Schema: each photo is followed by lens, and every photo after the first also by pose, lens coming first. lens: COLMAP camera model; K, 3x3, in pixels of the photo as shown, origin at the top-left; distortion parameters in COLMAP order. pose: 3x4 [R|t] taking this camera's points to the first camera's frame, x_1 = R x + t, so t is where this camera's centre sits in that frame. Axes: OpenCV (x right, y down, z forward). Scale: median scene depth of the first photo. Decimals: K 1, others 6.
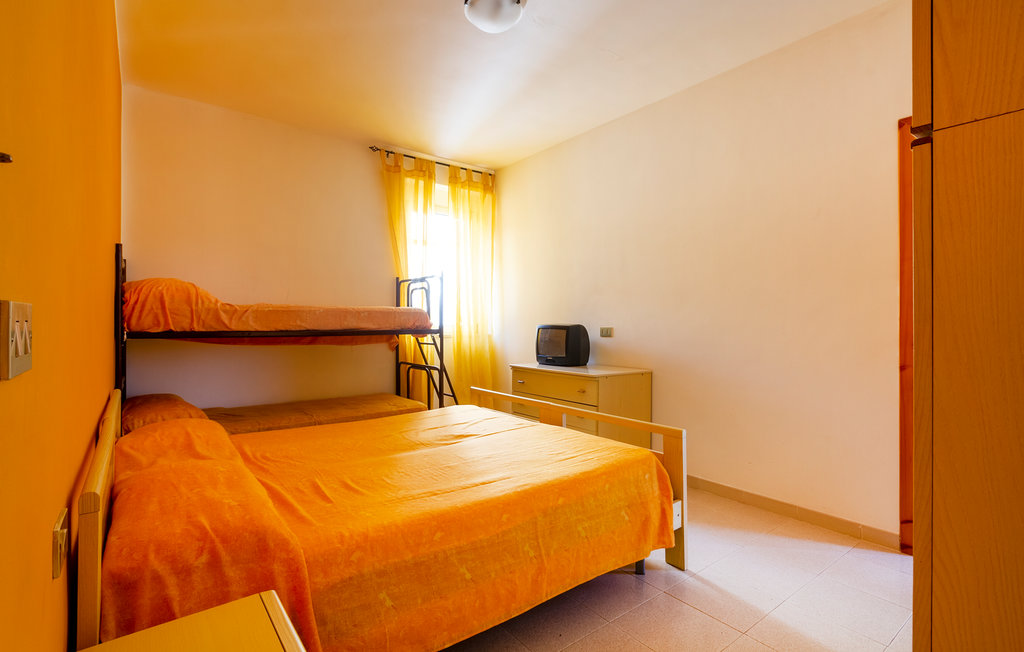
lens RADIAL K [[483.1, 0, 506.7], [0, 483.1, 327.1], [0, 0, 1]] dist [-0.001412, 0.004460]
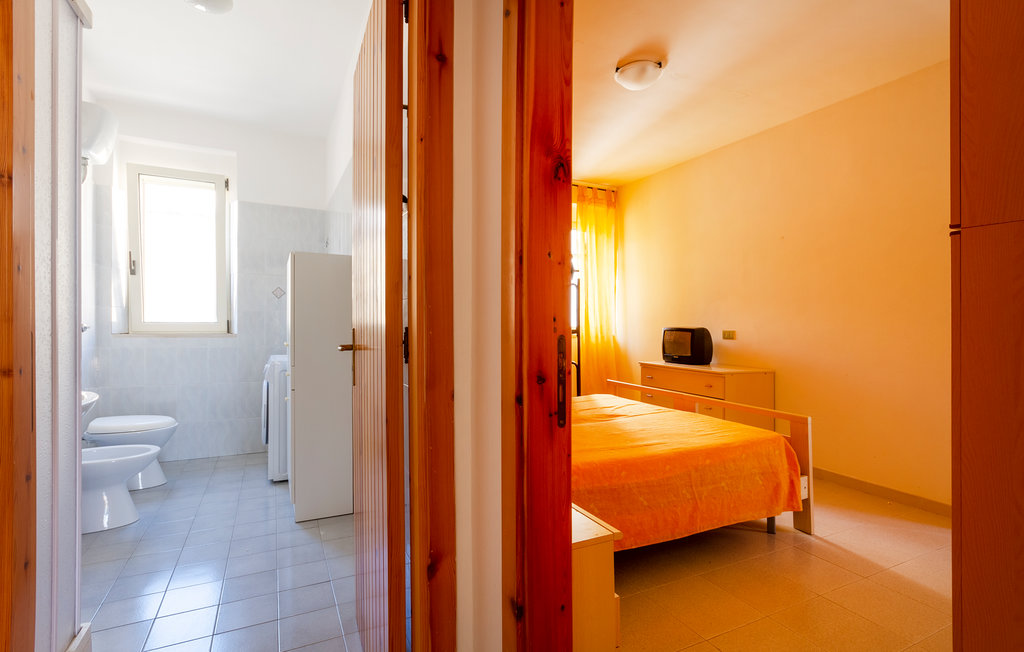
lens RADIAL K [[483.1, 0, 512.4], [0, 483.1, 310.2], [0, 0, 1]] dist [-0.001412, 0.004460]
pose [[0.982493, 0.009171, -0.186076, -0.119274], [-0.016240, 0.999202, -0.036501, 0.004372], [0.185593, 0.038883, 0.981857, -0.281792]]
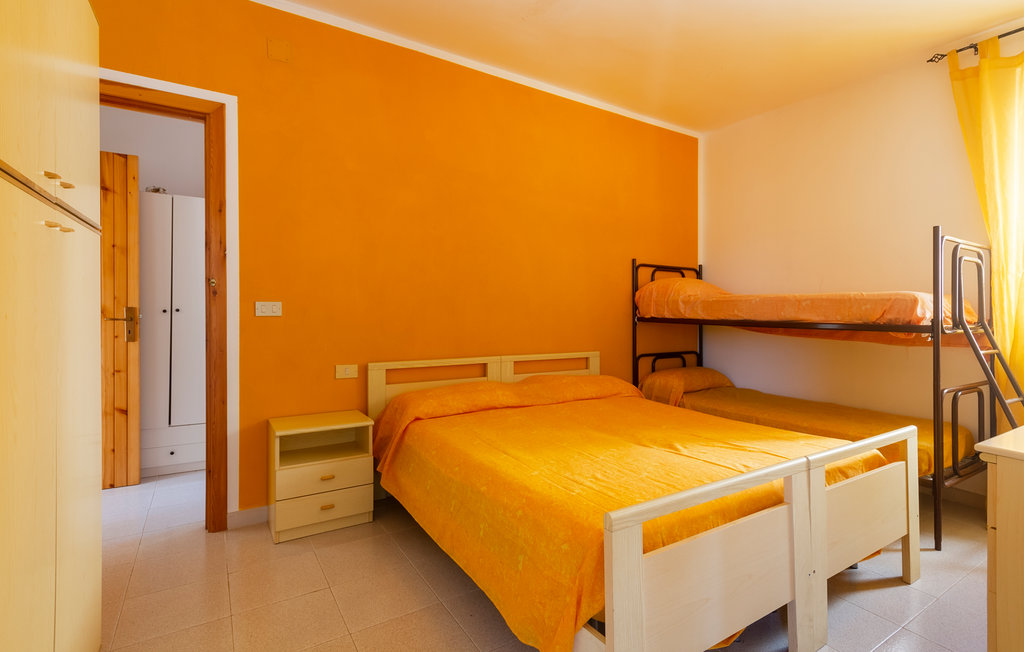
lens RADIAL K [[483.1, 0, 519.4], [0, 483.1, 318.0], [0, 0, 1]] dist [-0.001412, 0.004460]
pose [[-0.071927, 0.015574, -0.997288, 0.775054], [-0.024611, 0.999546, 0.017385, -0.004800], [0.997106, 0.025794, -0.071511, 0.812069]]
